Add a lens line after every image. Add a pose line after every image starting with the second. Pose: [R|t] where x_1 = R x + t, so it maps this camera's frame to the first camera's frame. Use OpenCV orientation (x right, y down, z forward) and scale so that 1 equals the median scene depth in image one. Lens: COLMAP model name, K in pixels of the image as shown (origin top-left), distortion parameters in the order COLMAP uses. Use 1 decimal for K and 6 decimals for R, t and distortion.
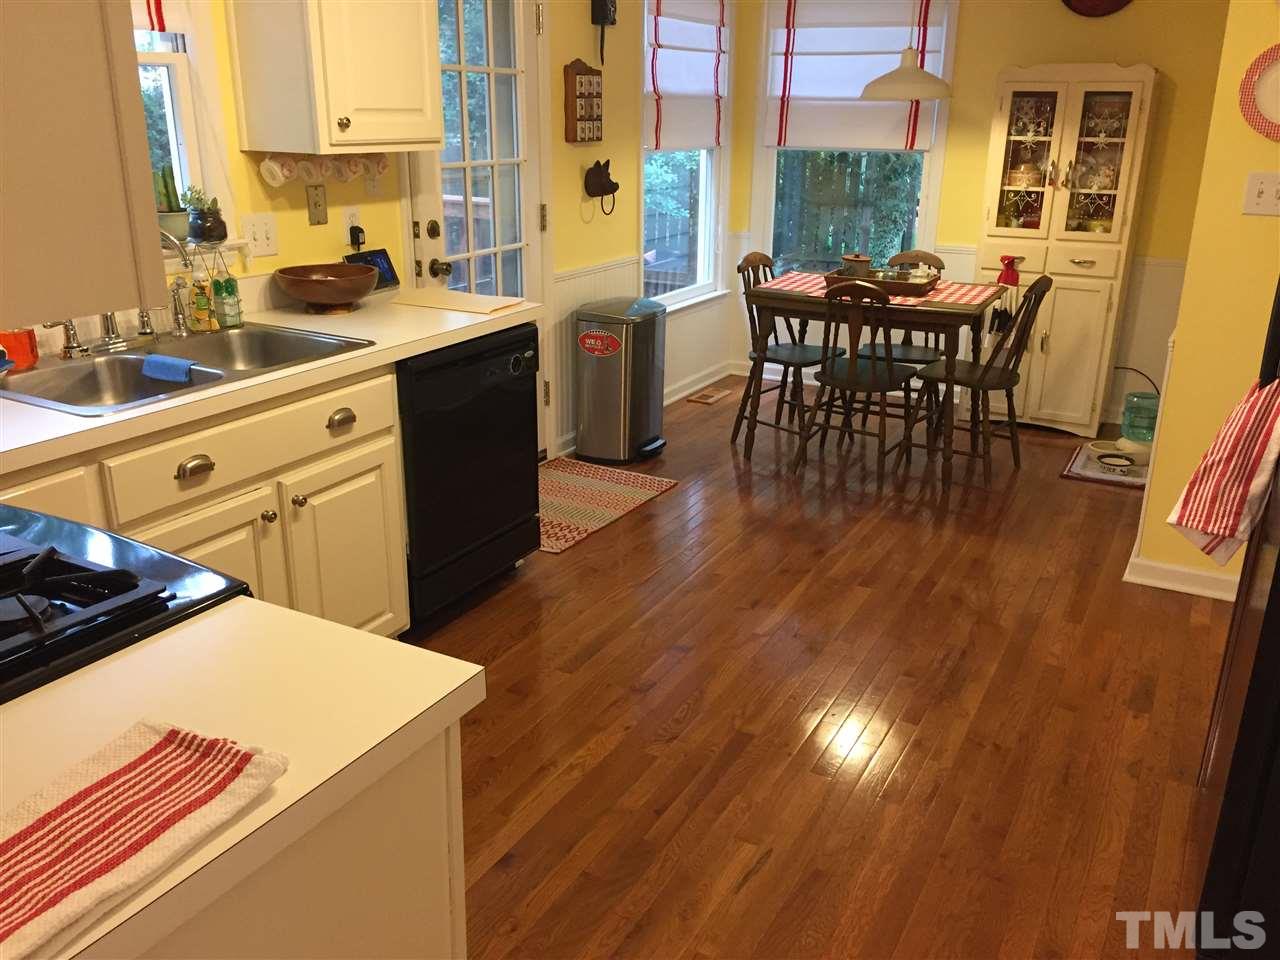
lens RADIAL K [[1091.3, 0, 639.6], [0, 1091.3, 480.4], [0, 0, 1]] dist [0.051123, -0.039029]
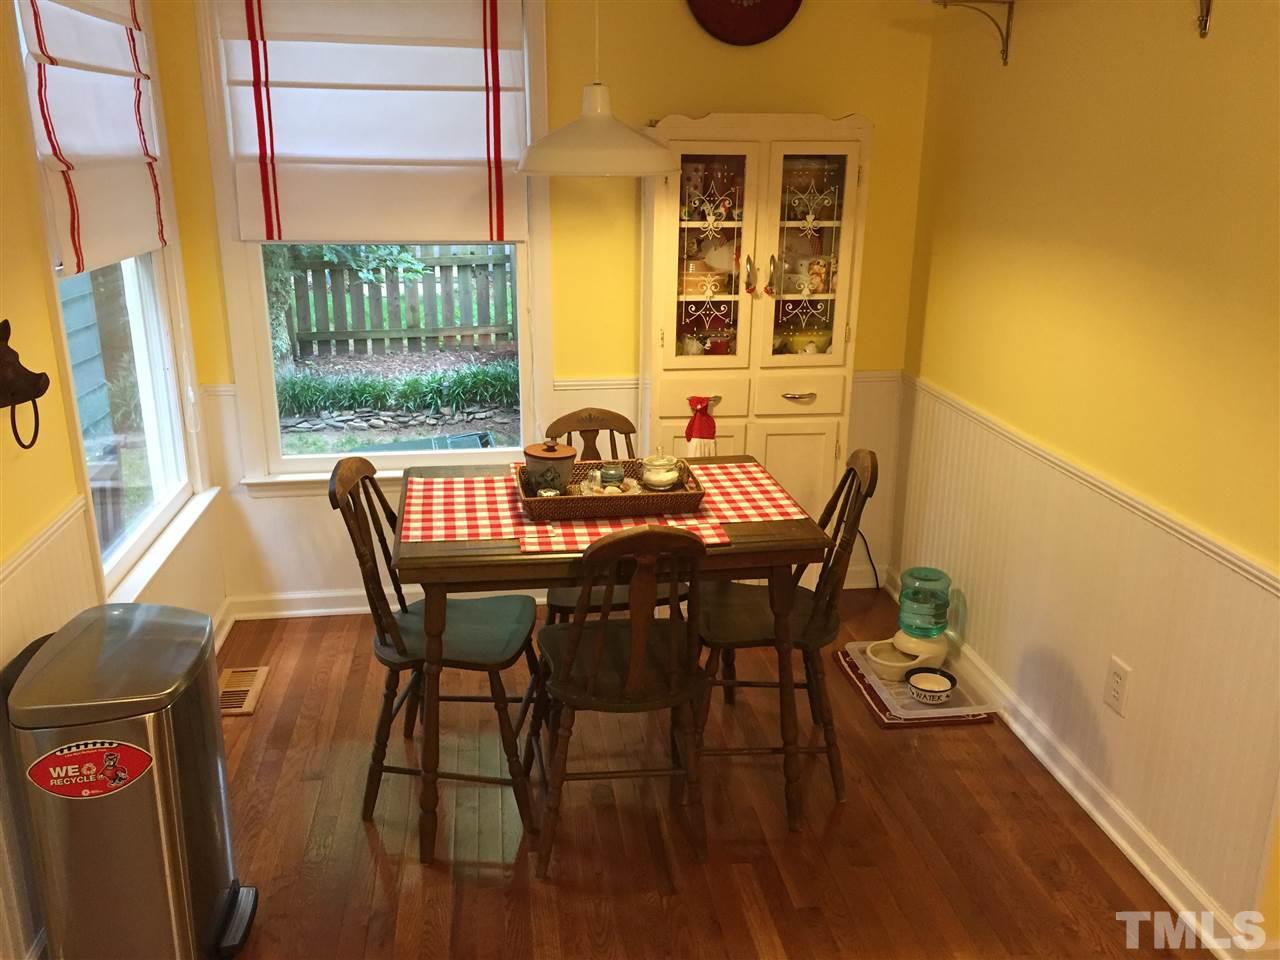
lens RADIAL K [[1091.3, 0, 638.2], [0, 1091.3, 484.7], [0, 0, 1]] dist [0.051123, -0.039029]
pose [[0.807647, -0.180508, 0.561358, -0.077382], [0.193861, 0.980356, 0.036325, -0.188693], [-0.556887, 0.079487, 0.826776, 0.491464]]
